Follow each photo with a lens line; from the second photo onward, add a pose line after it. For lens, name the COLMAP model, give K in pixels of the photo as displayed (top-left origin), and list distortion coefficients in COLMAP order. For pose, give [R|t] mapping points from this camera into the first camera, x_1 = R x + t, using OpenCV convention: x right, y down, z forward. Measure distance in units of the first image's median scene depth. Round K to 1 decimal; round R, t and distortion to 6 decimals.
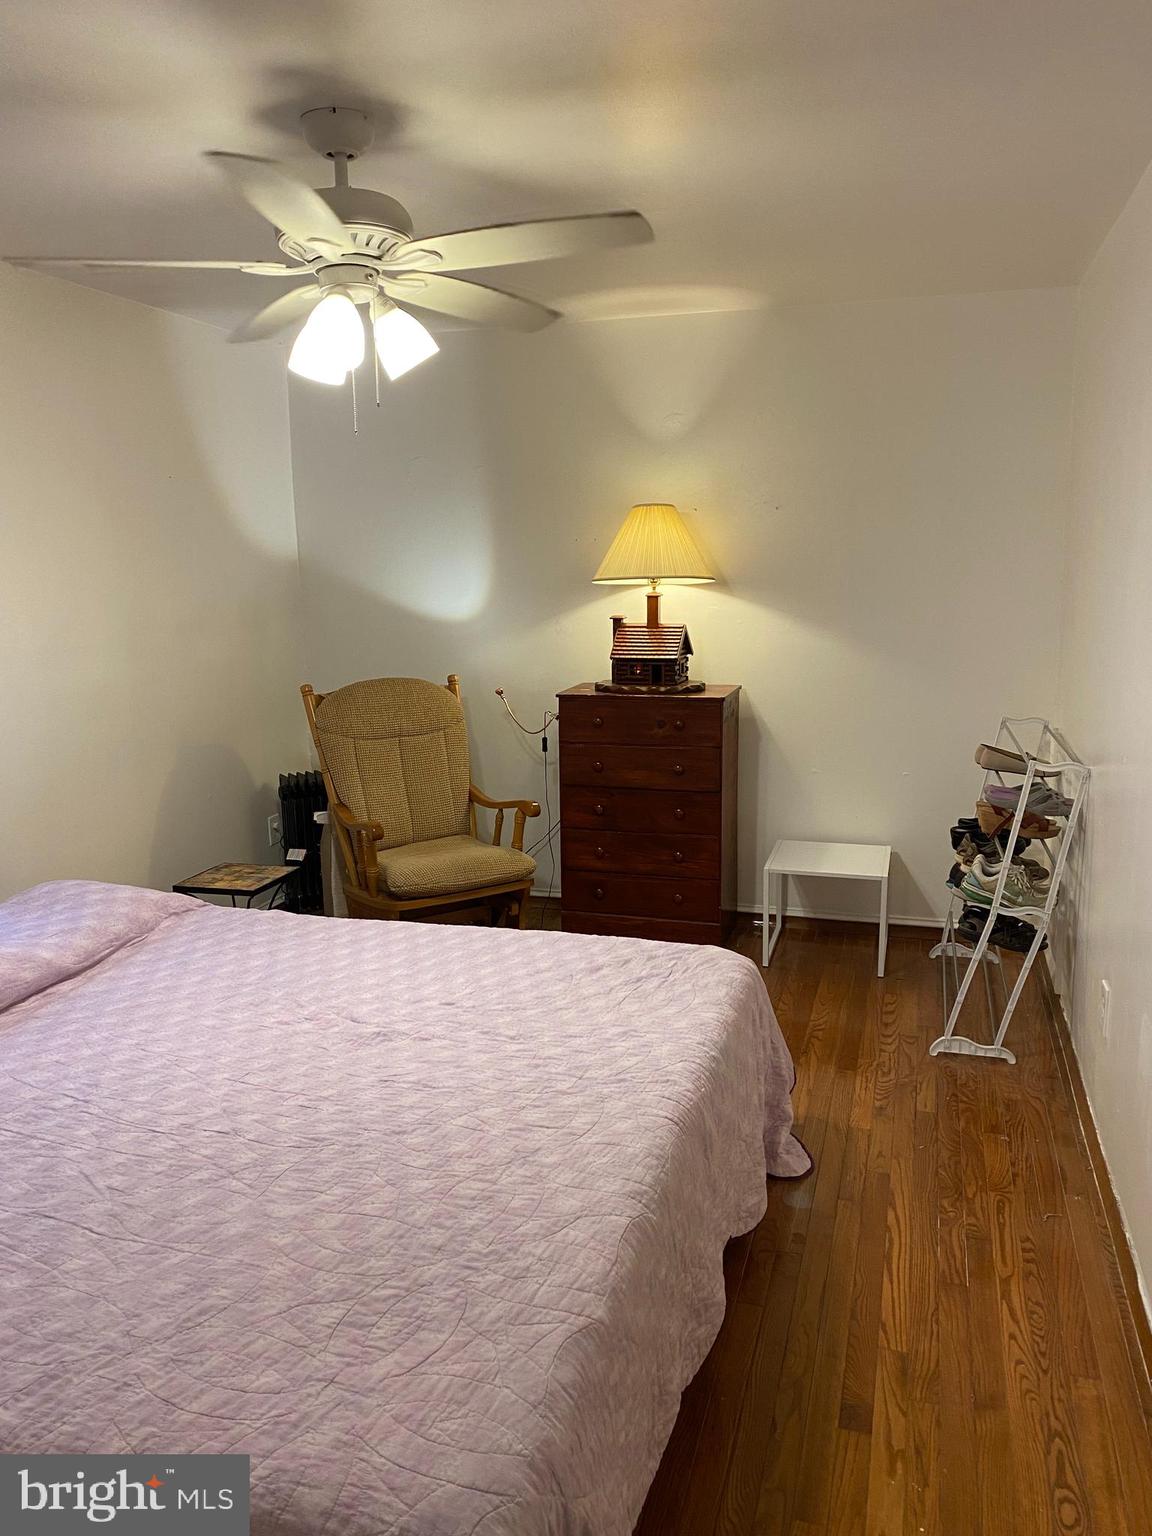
lens RADIAL K [[1176.3, 0, 576.0], [0, 1176.3, 768.0], [0, 0, 1]] dist [0.014192, -0.000380]
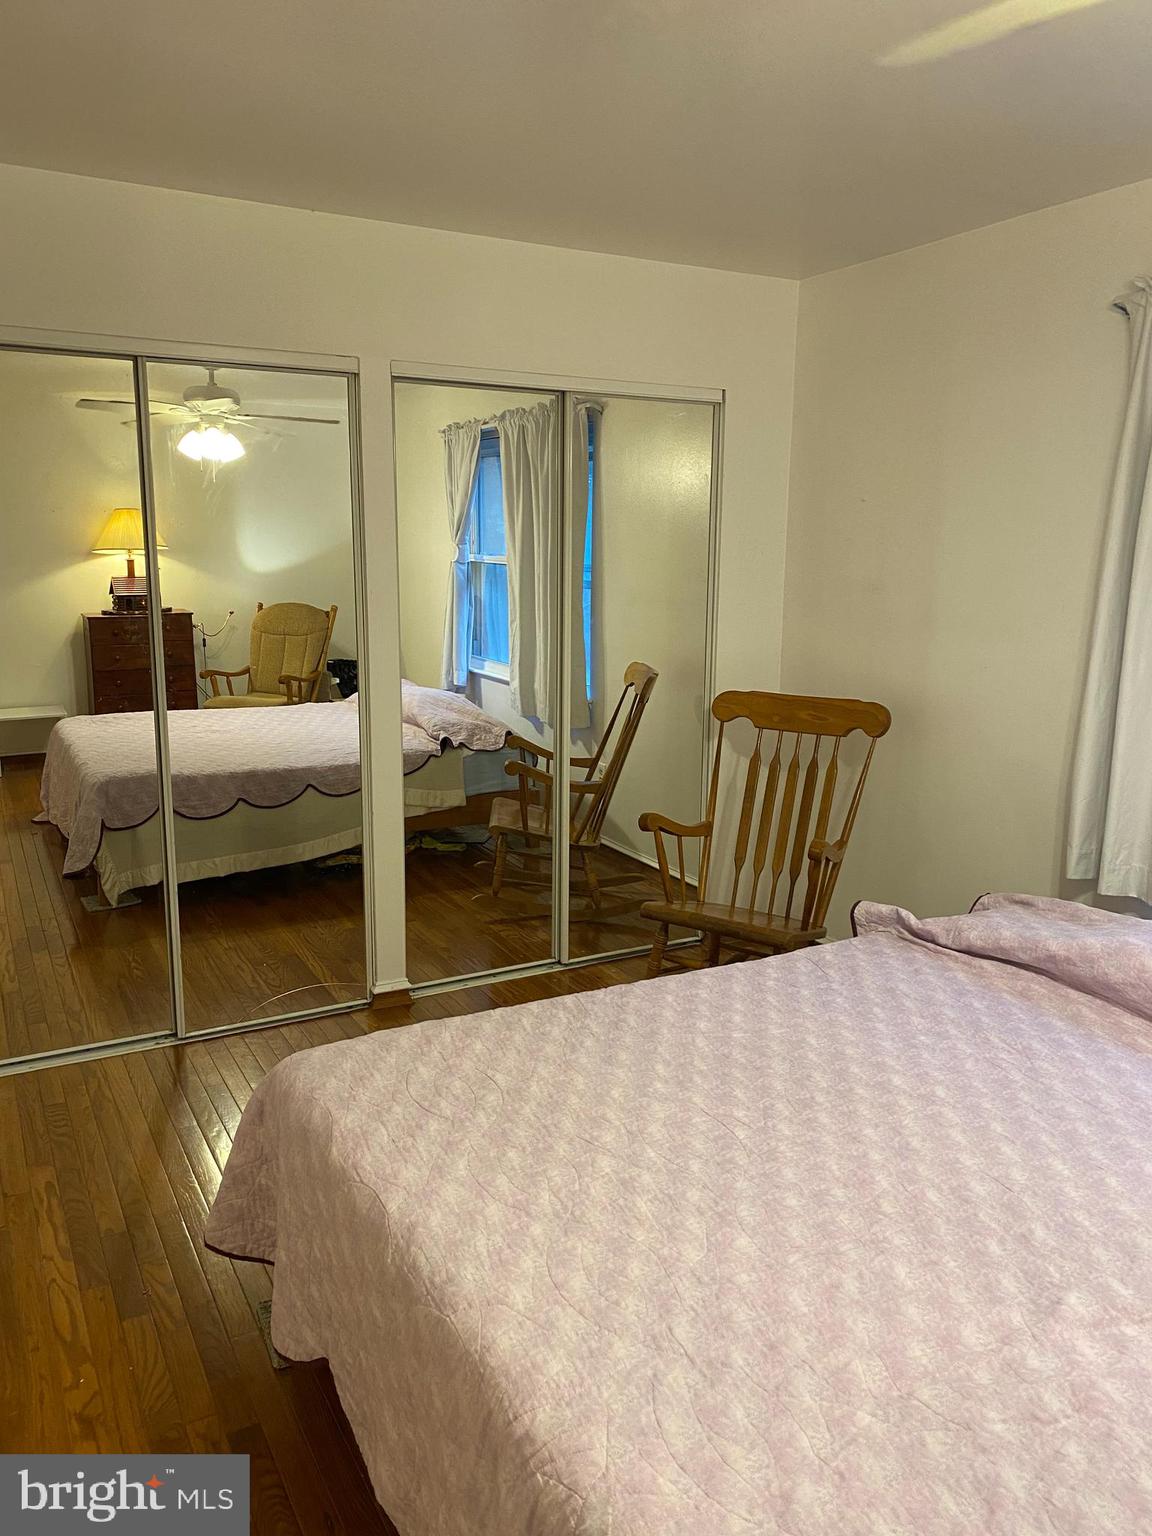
lens RADIAL K [[1153.8, 0, 576.0], [0, 1153.8, 768.0], [0, 0, 1]] dist [0.007859, -0.006292]
pose [[-0.699215, 0.147168, -0.699600, 0.352499], [-0.124961, 0.938358, 0.322286, -0.179848], [0.703906, 0.312770, -0.637724, 1.022632]]
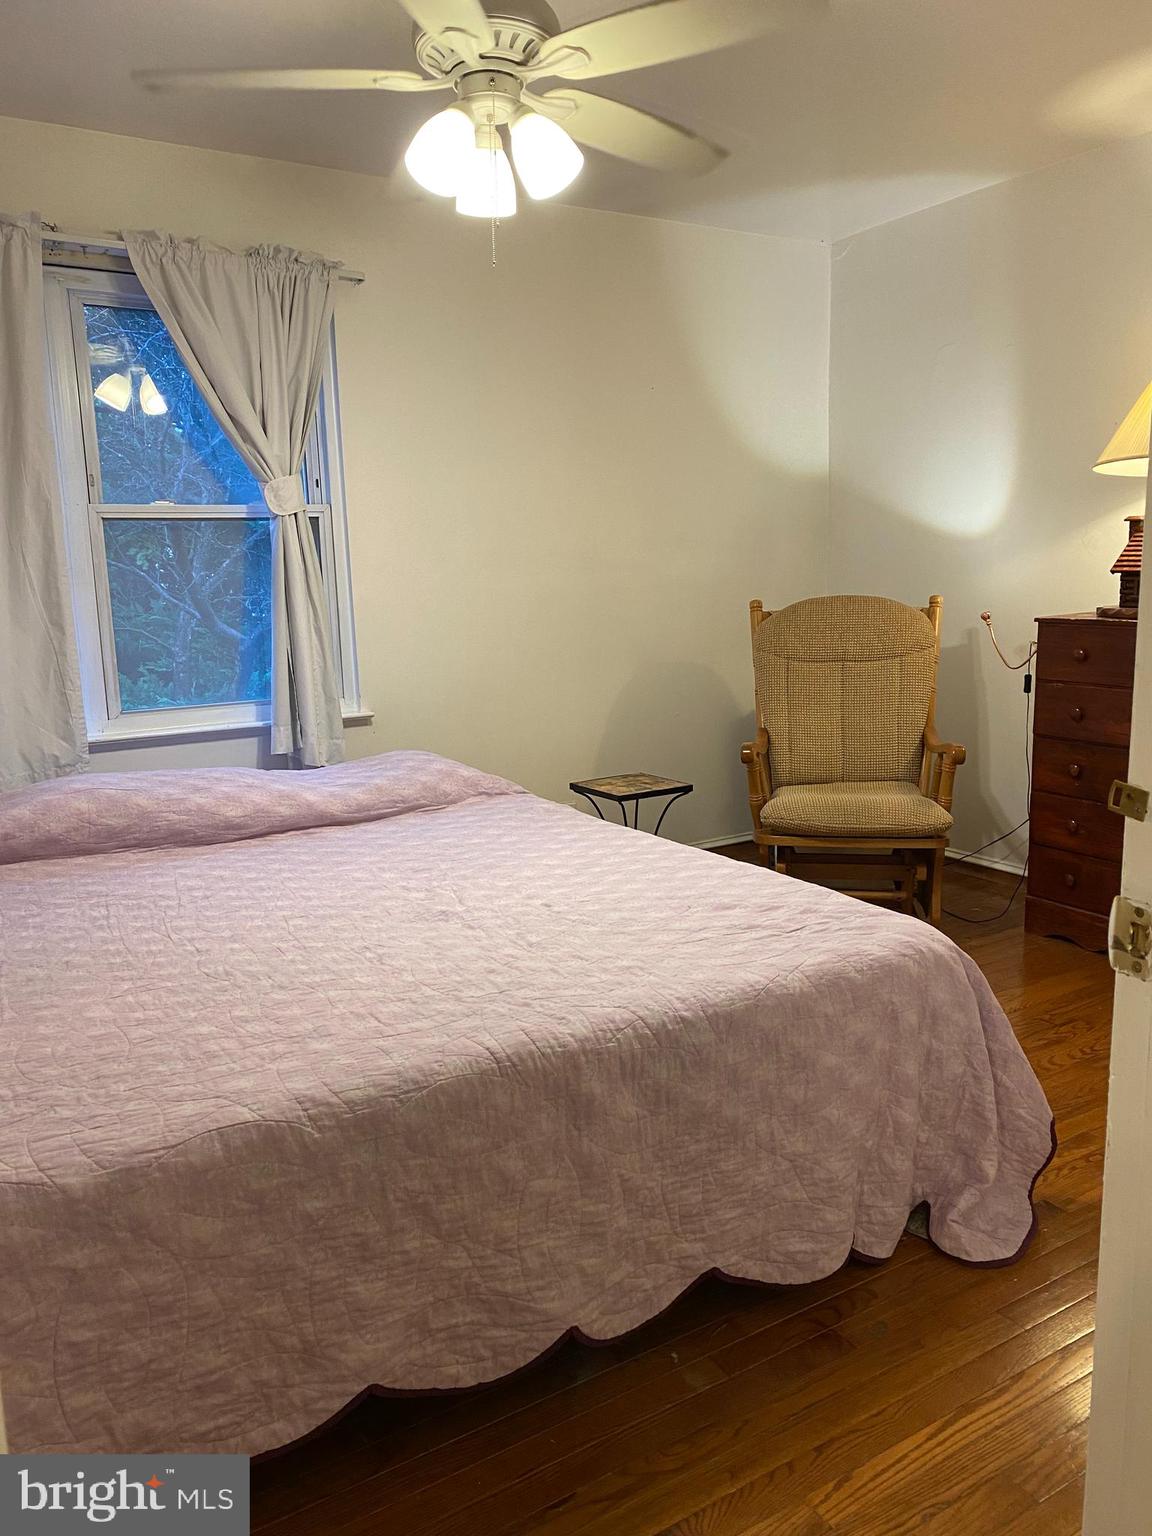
lens RADIAL K [[1165.9, 0, 576.0], [0, 1165.9, 768.0], [0, 0, 1]] dist [0.106513, -0.154350]
pose [[0.747176, 0.115713, -0.654476, 0.467897], [-0.106556, 0.992845, 0.053889, 0.044315], [0.656029, 0.029474, 0.754160, 0.328766]]
